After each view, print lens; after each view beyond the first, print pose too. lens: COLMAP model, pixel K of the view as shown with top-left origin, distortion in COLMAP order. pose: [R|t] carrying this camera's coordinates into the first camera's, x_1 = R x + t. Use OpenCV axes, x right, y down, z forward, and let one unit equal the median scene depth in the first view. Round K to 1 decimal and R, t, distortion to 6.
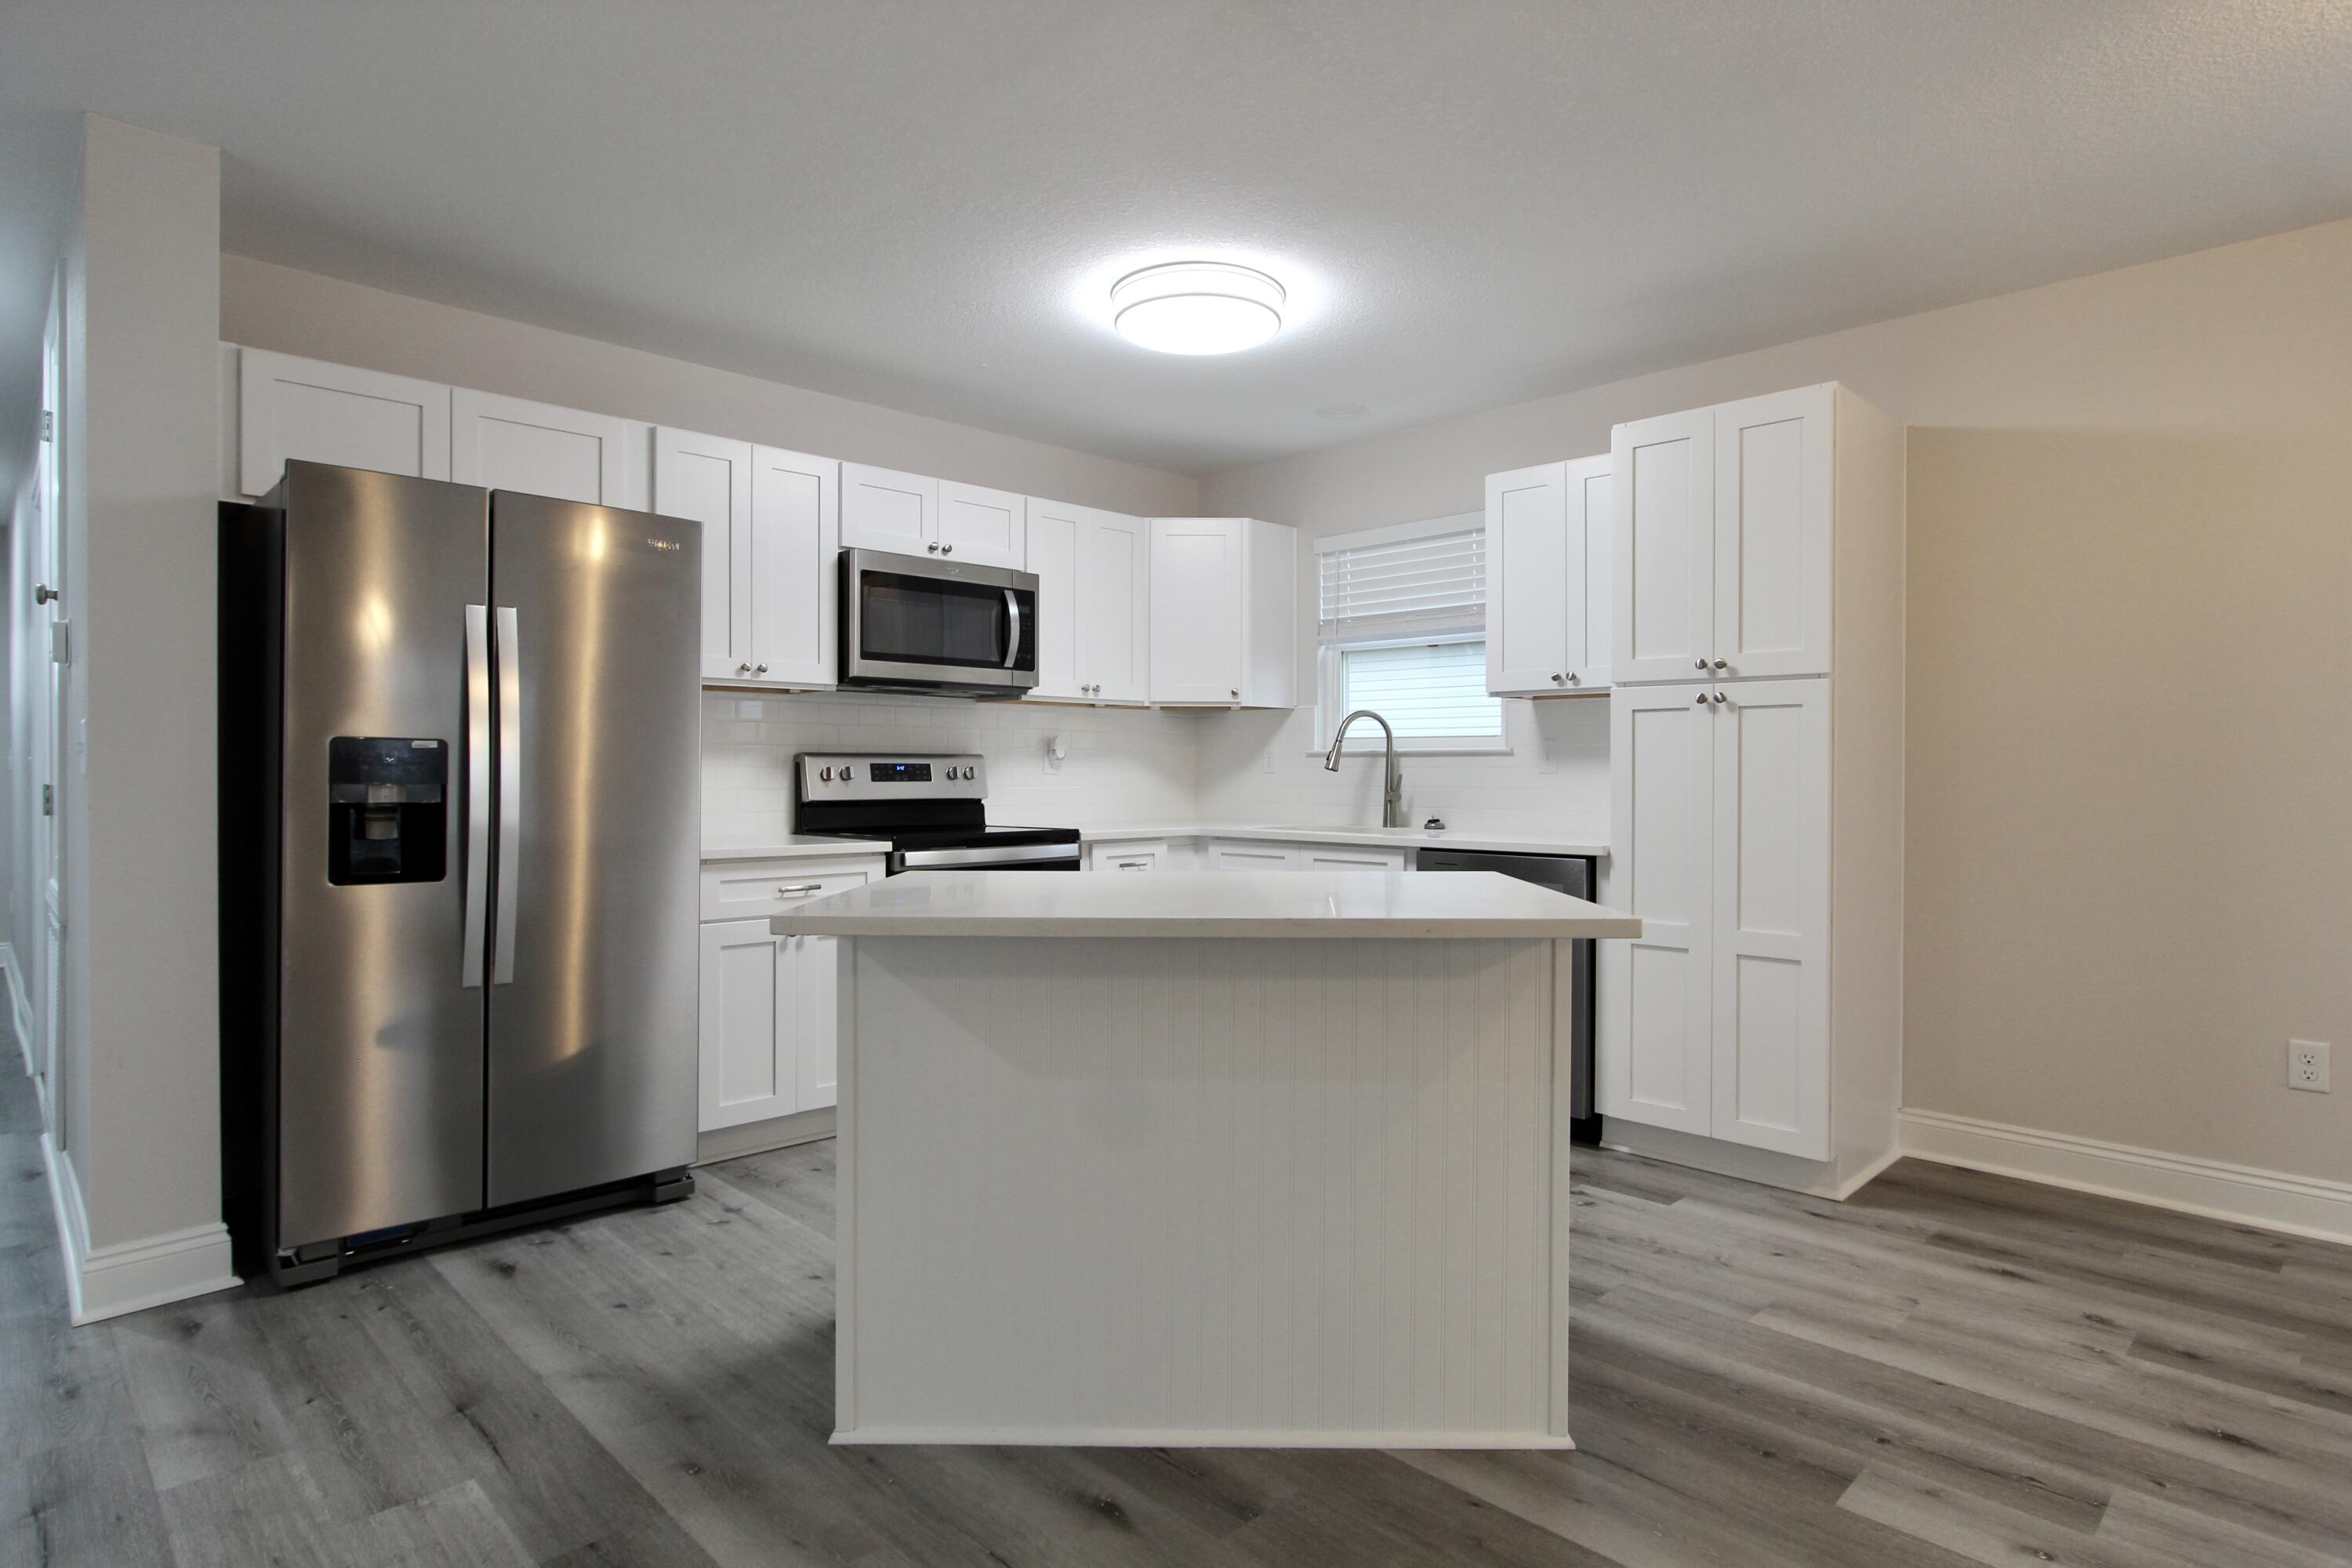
lens RADIAL K [[1253.4, 0, 1180.7], [0, 1253.4, 774.0], [0, 0, 1]] dist [-0.015704, 0.003602]
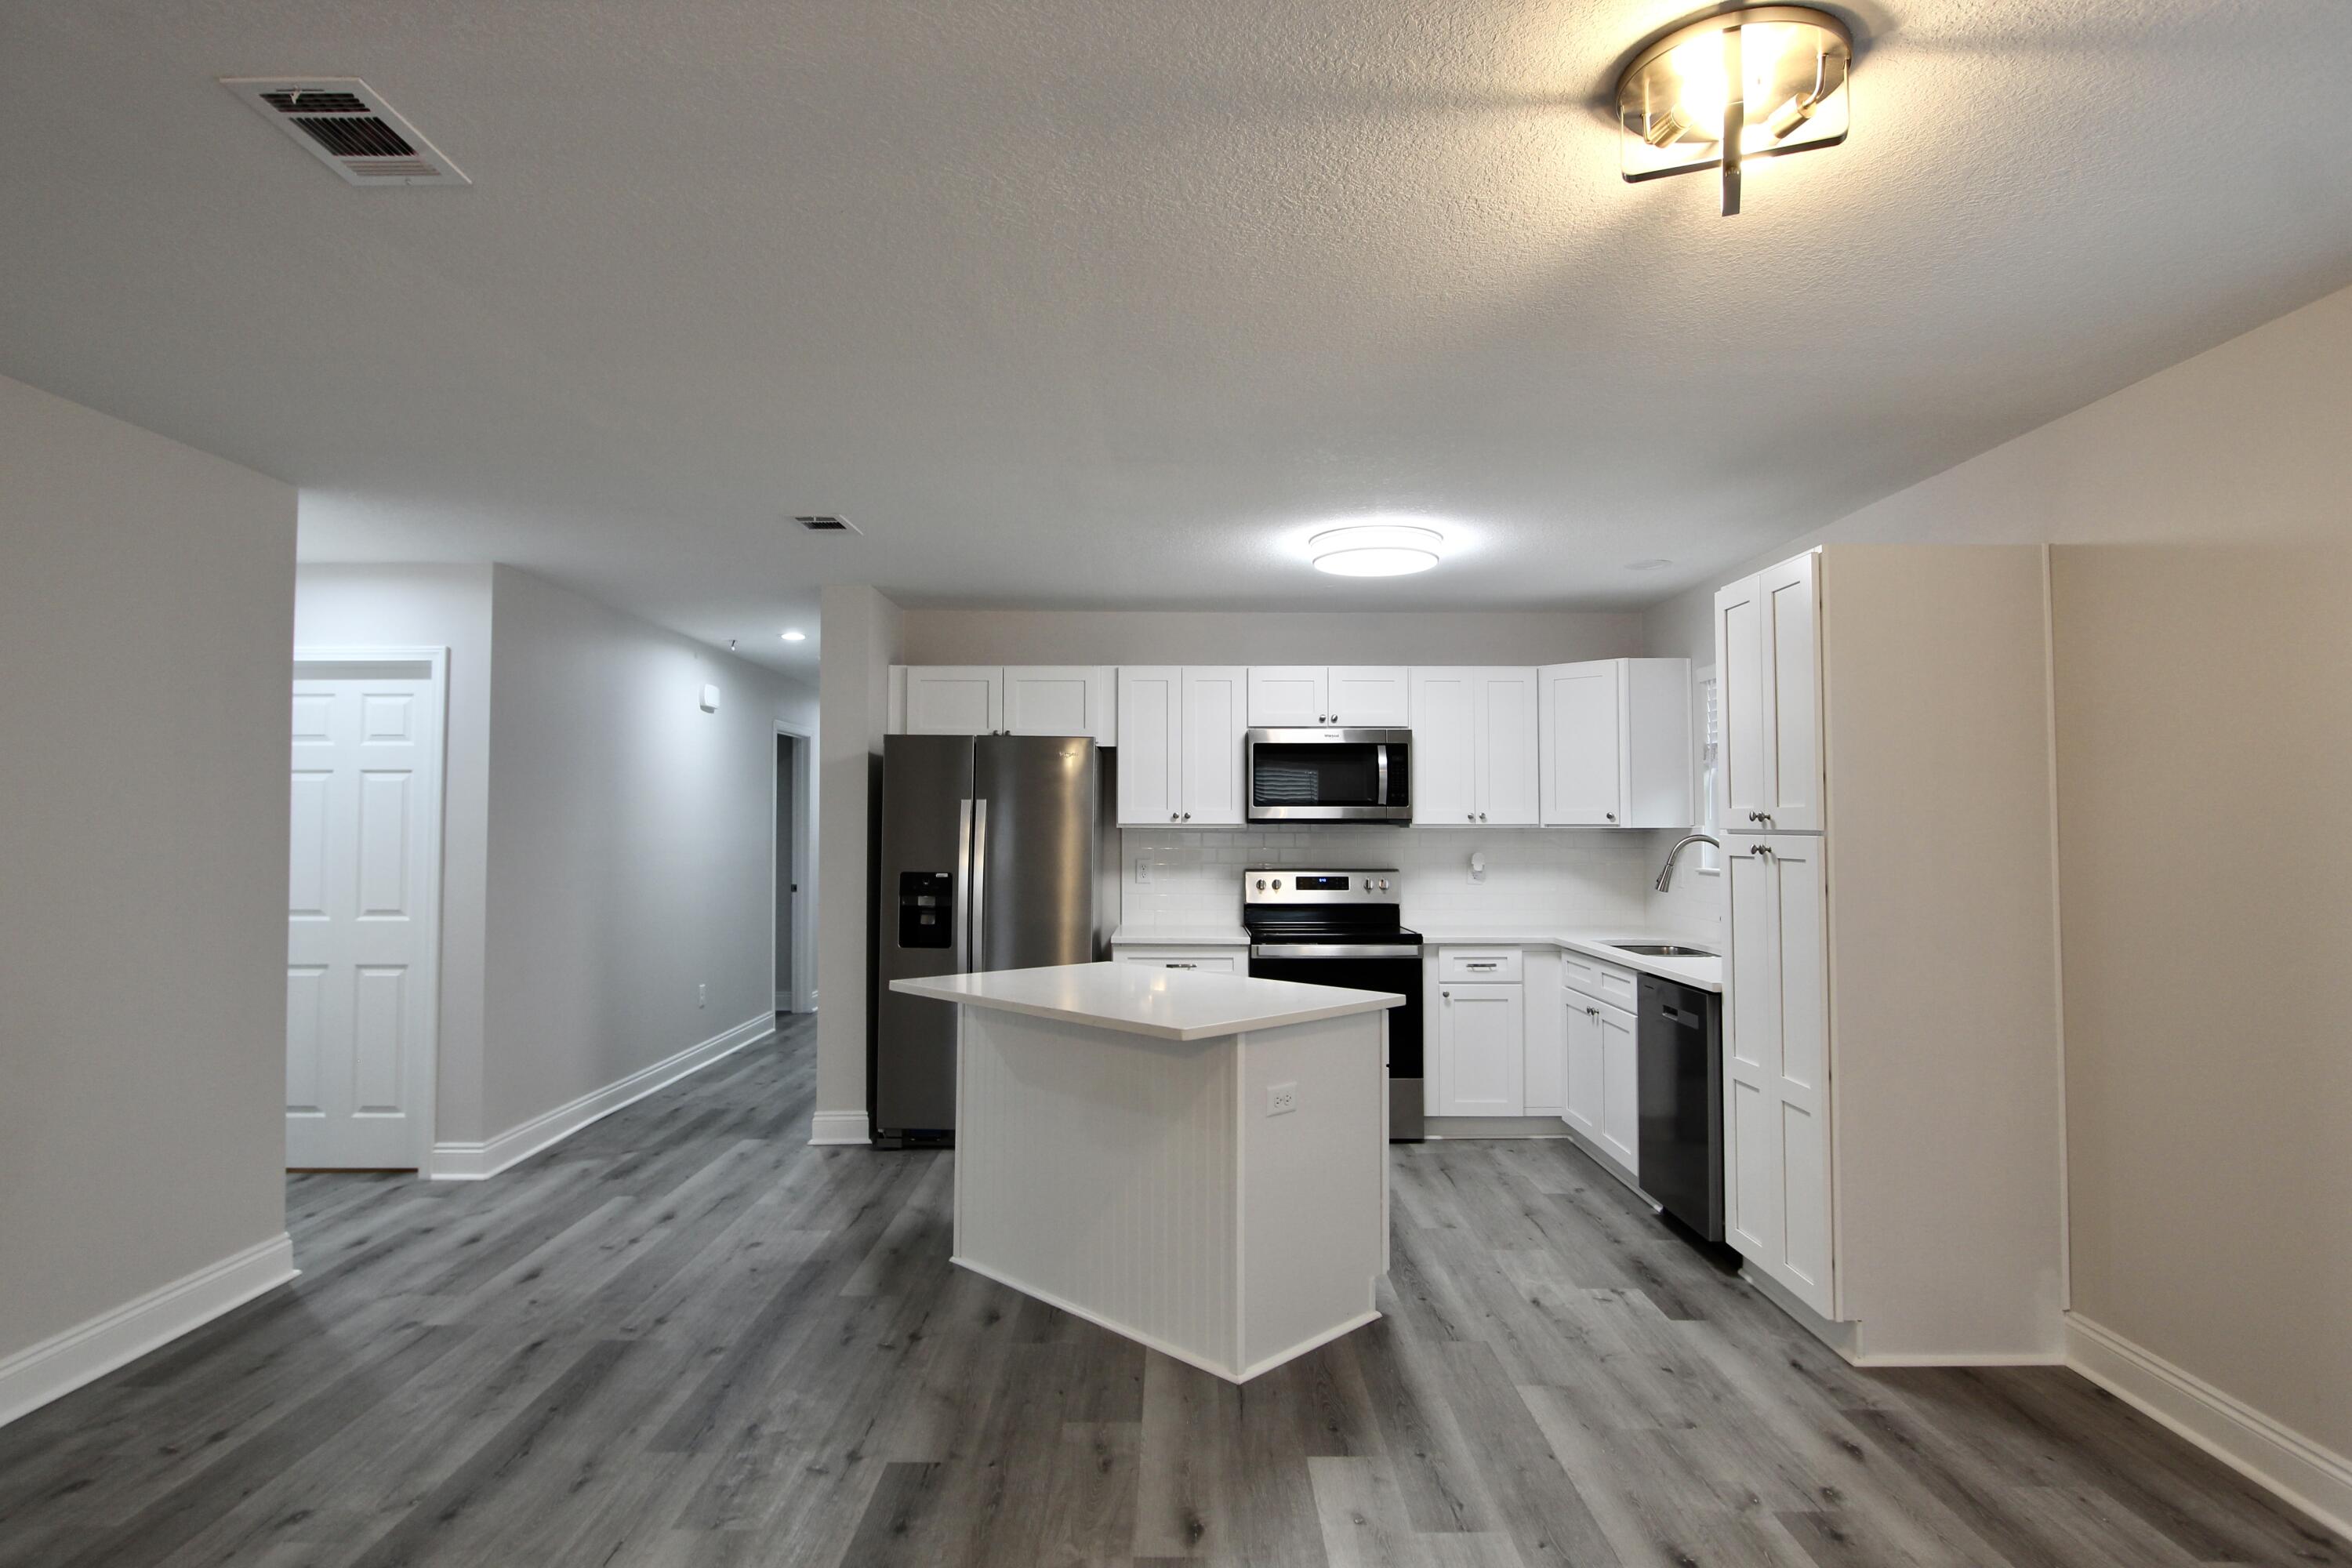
lens RADIAL K [[1253.4, 0, 1177.7], [0, 1253.4, 780.0], [0, 0, 1]] dist [-0.015704, 0.003602]
pose [[0.710319, -0.027281, -0.703352, 0.837968], [-0.002591, 0.999141, -0.041370, -0.076119], [0.703876, 0.031208, 0.709637, -0.086552]]
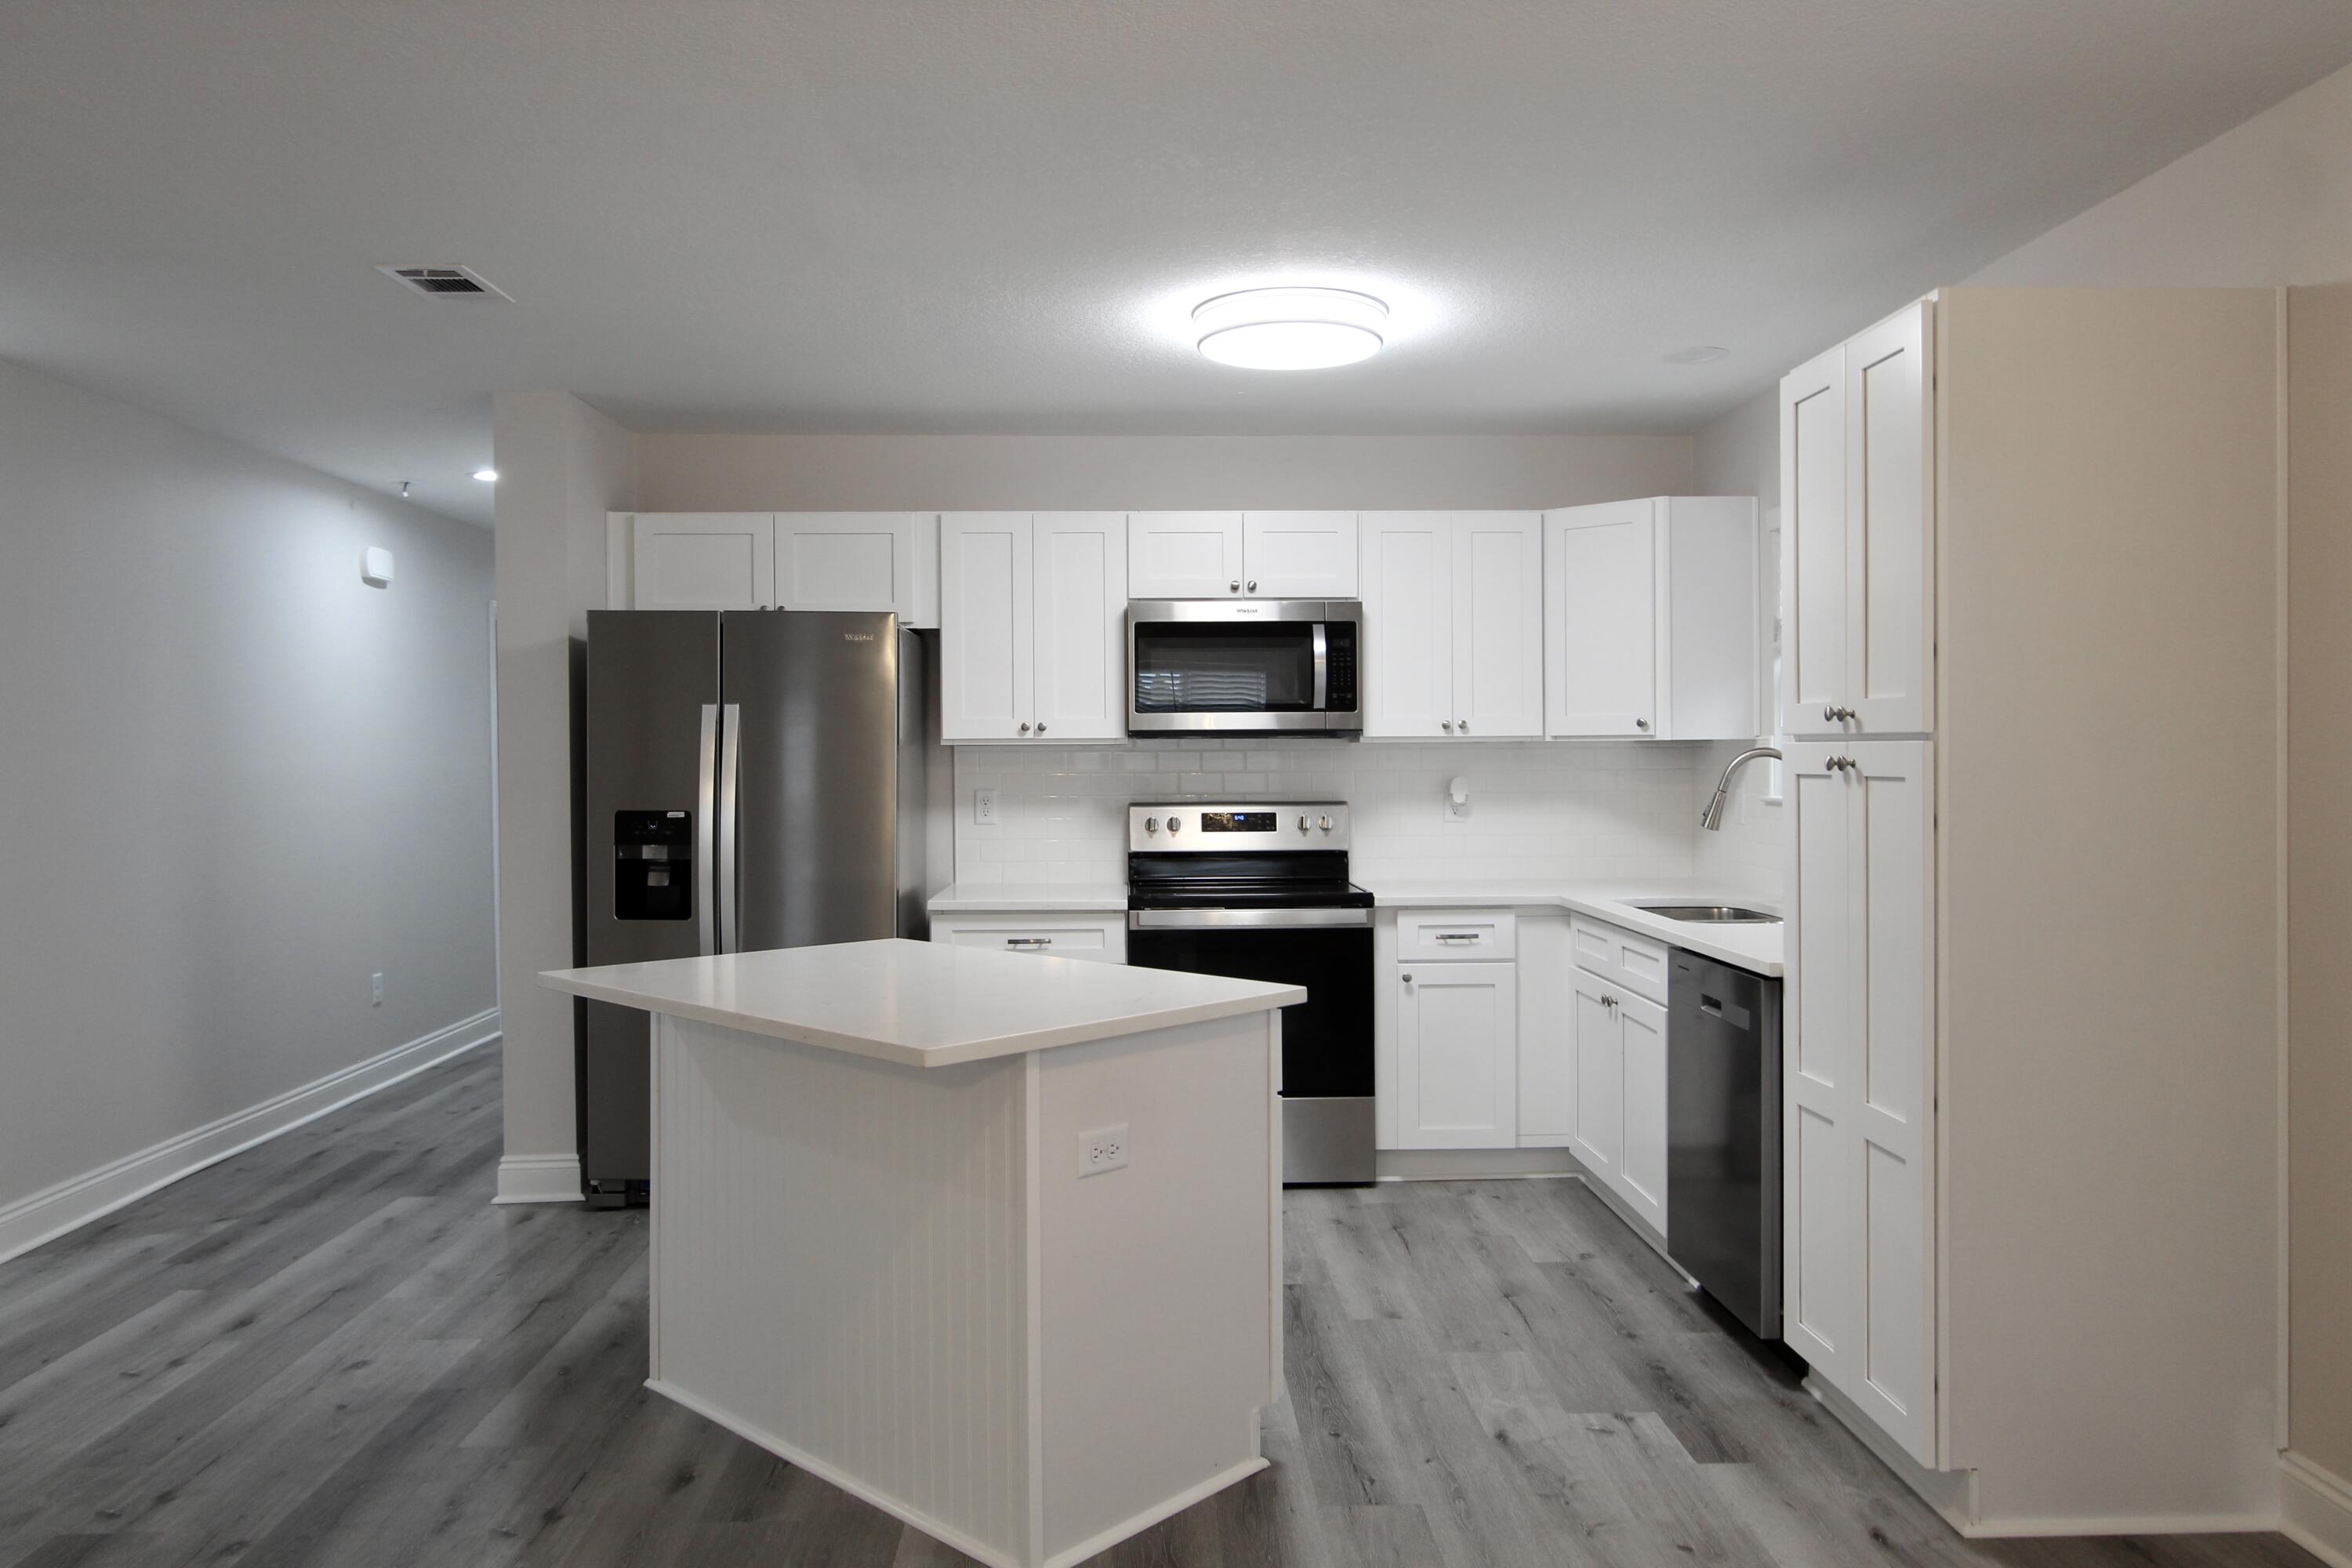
lens RADIAL K [[1626.8, 0, 1176.3], [0, 1626.8, 778.1], [0, 0, 1]] dist [-0.009268, 0.008750]
pose [[0.731929, 0.003942, -0.681369, 0.790362], [0.004840, 0.999928, 0.010984, -0.065827], [0.681363, -0.011338, 0.731857, 0.096737]]
